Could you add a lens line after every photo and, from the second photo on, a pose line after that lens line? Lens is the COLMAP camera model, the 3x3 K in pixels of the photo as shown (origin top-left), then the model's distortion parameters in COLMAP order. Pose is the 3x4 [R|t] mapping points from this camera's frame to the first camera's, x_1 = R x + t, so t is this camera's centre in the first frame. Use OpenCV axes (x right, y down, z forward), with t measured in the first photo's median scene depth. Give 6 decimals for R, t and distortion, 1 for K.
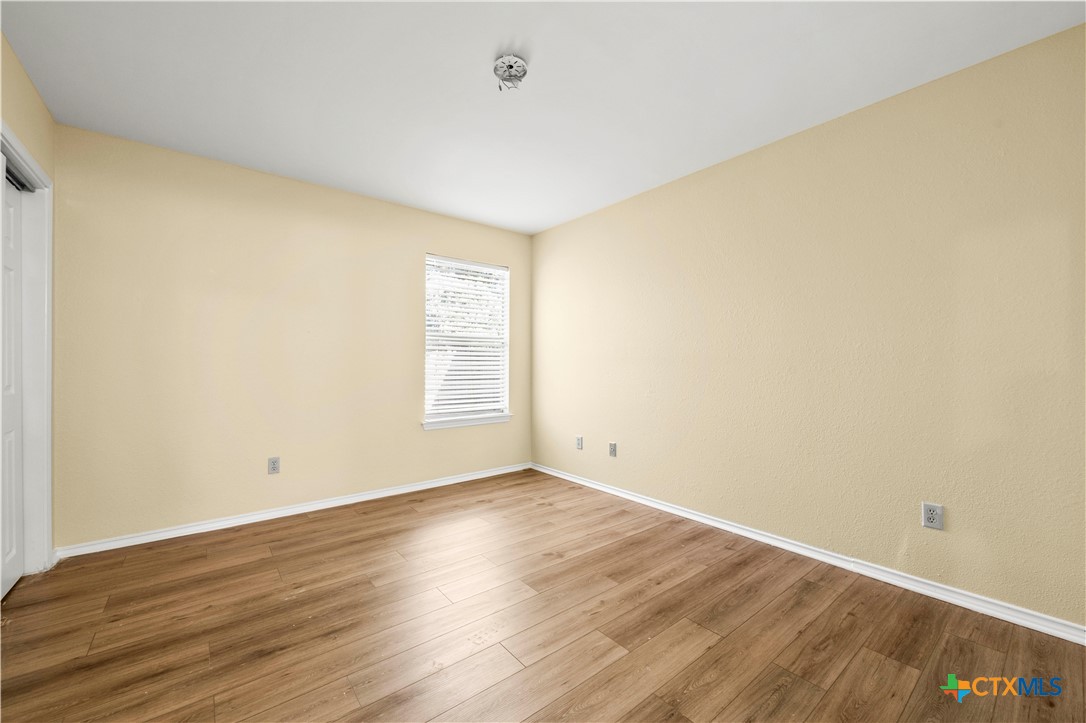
lens RADIAL K [[433.4, 0, 546.7], [0, 433.4, 364.3], [0, 0, 1]] dist [-0.001609, -0.000788]
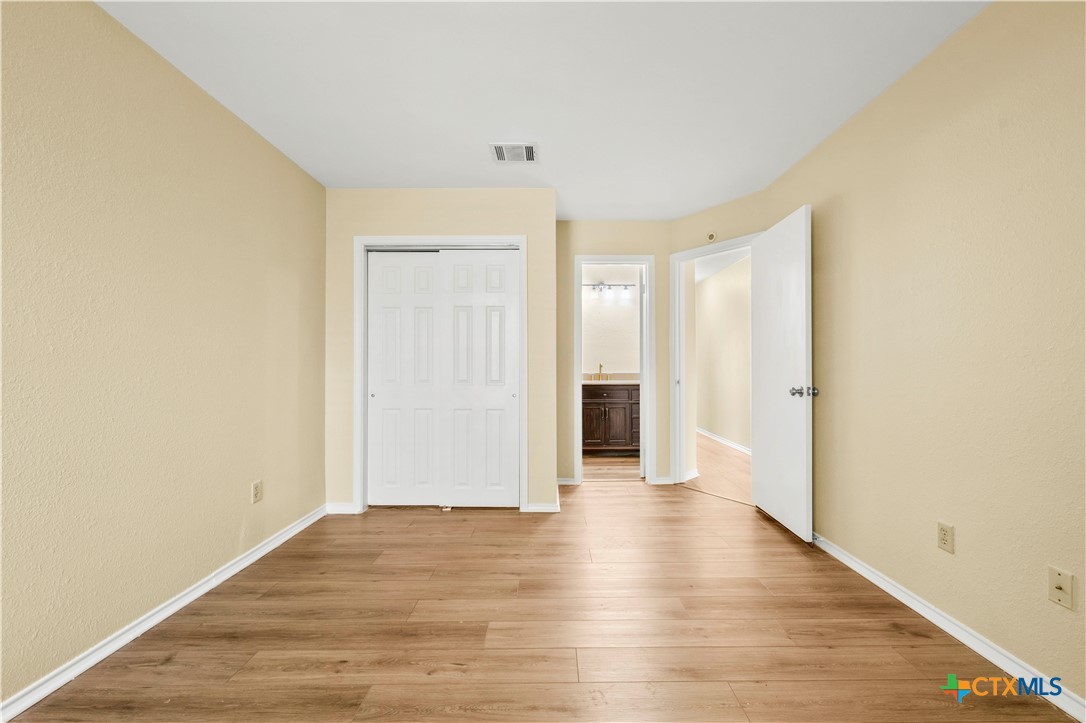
lens RADIAL K [[433.4, 0, 549.4], [0, 433.4, 361.0], [0, 0, 1]] dist [-0.001609, -0.000788]
pose [[-0.779632, 0.007134, 0.626197, -0.513479], [0.003442, 0.999969, -0.007106, -0.005448], [-0.626228, -0.003385, -0.779633, 1.430660]]
